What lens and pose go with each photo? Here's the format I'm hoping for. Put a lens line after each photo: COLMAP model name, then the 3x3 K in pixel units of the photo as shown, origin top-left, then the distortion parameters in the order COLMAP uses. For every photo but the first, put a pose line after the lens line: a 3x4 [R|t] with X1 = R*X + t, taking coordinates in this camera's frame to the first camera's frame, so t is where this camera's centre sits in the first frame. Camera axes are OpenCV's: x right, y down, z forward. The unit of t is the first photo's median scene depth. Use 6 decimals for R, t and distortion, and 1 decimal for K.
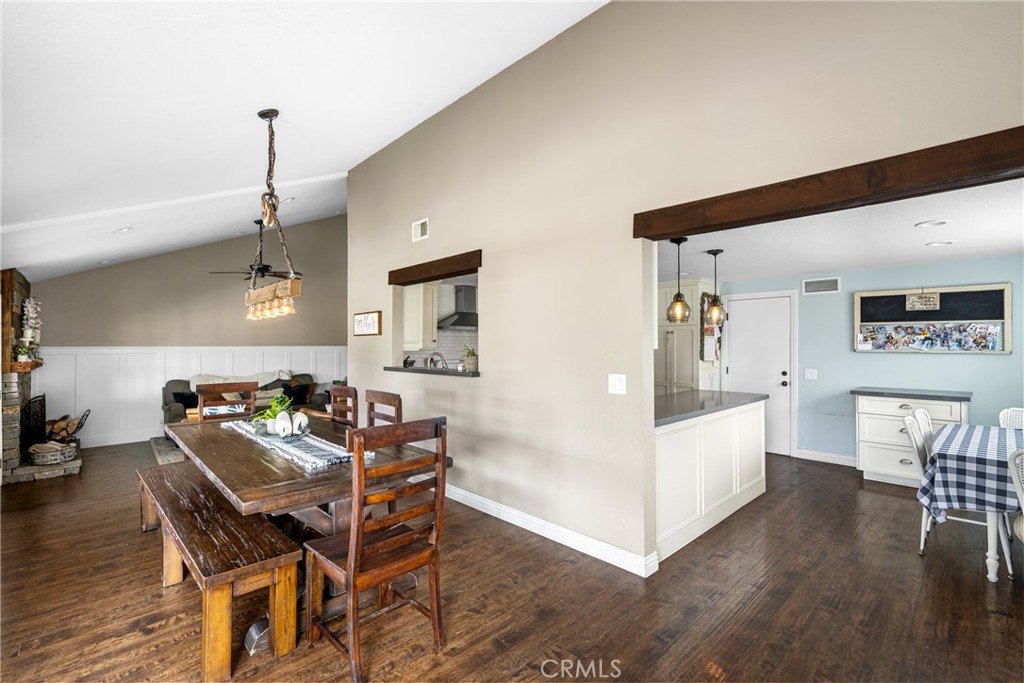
lens RADIAL K [[466.6, 0, 504.1], [0, 466.6, 340.3], [0, 0, 1]] dist [0.000186, 0.000562]
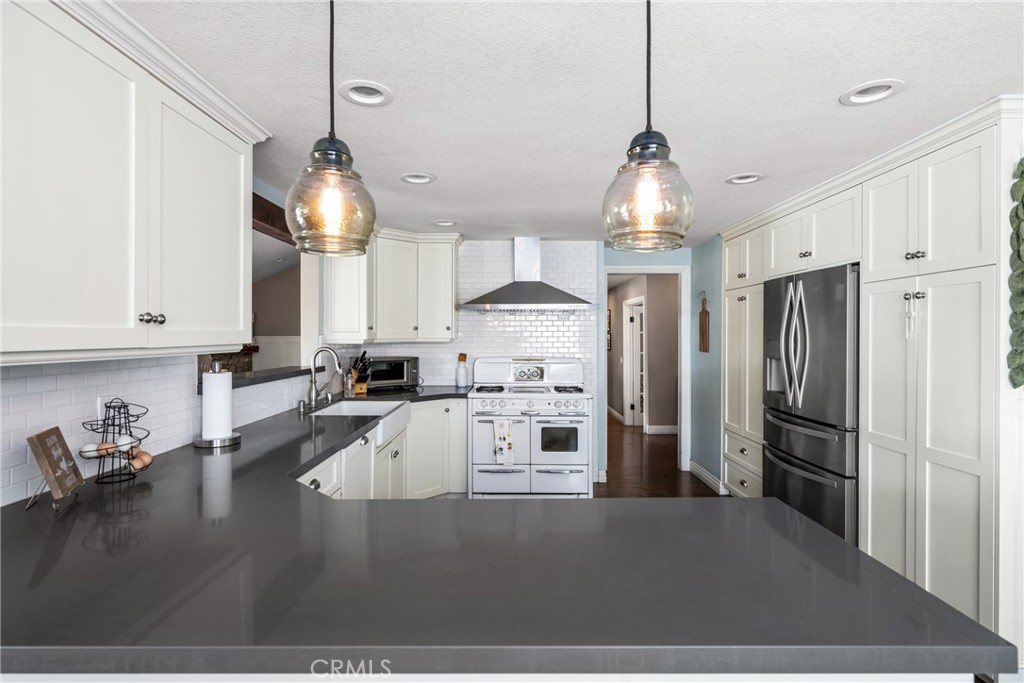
lens RADIAL K [[500.3, 0, 506.3], [0, 500.3, 335.9], [0, 0, 1]] dist [0.000729, -0.003286]
pose [[0.712957, -0.000981, -0.701207, 0.501076], [0.006928, 0.999960, 0.005645, 0.009798], [0.701173, -0.008882, 0.712936, 0.683185]]
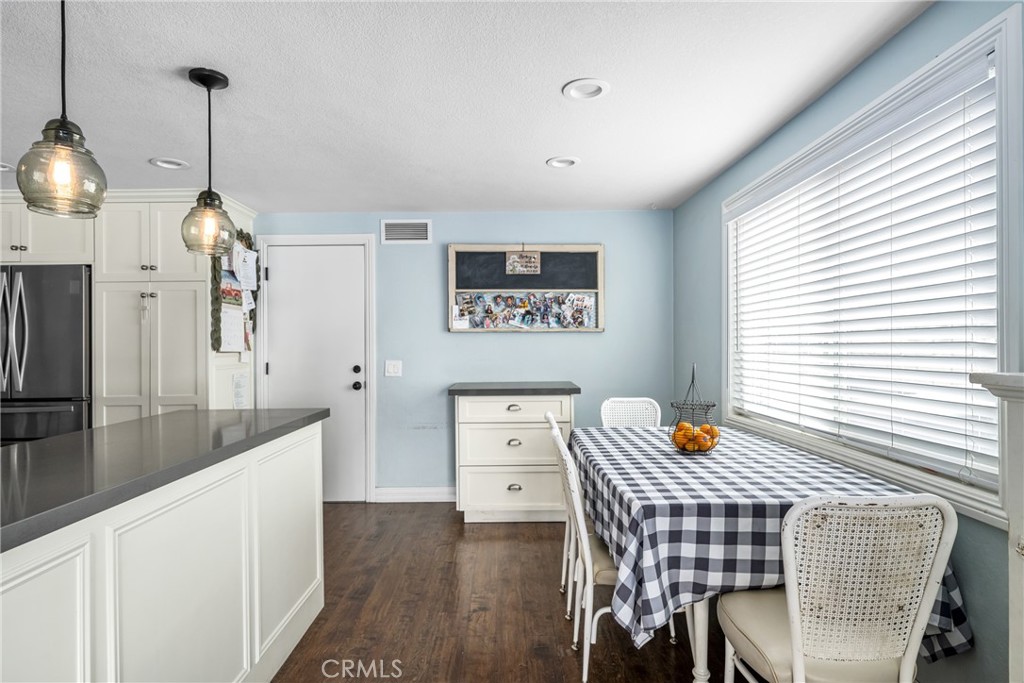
lens RADIAL K [[538.3, 0, 511.6], [0, 538.3, 341.1], [0, 0, 1]] dist [-0.021946, -0.001184]
pose [[0.682081, -0.000439, 0.731277, 0.261179], [0.005009, 0.999979, -0.004071, 0.044502], [-0.731260, 0.006440, 0.682069, 0.432510]]
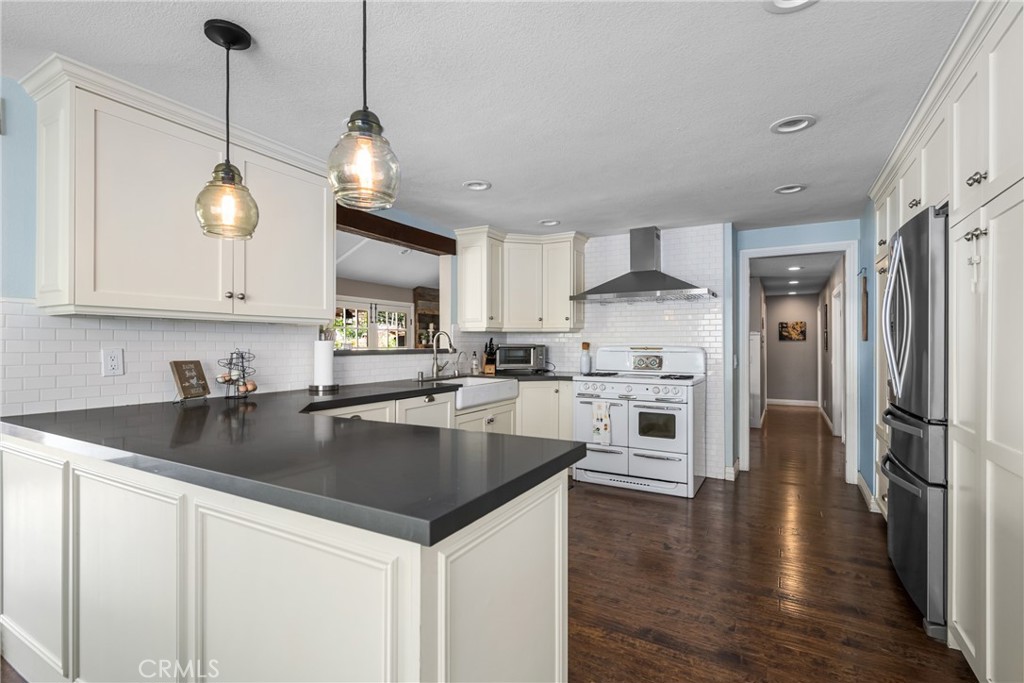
lens RADIAL K [[466.6, 0, 504.7], [0, 466.6, 340.7], [0, 0, 1]] dist [0.000186, 0.000562]
pose [[0.283940, -0.005262, -0.958827, 0.653250], [0.007357, 0.999967, -0.003309, 0.047594], [0.958814, -0.006115, 0.283970, 0.875287]]
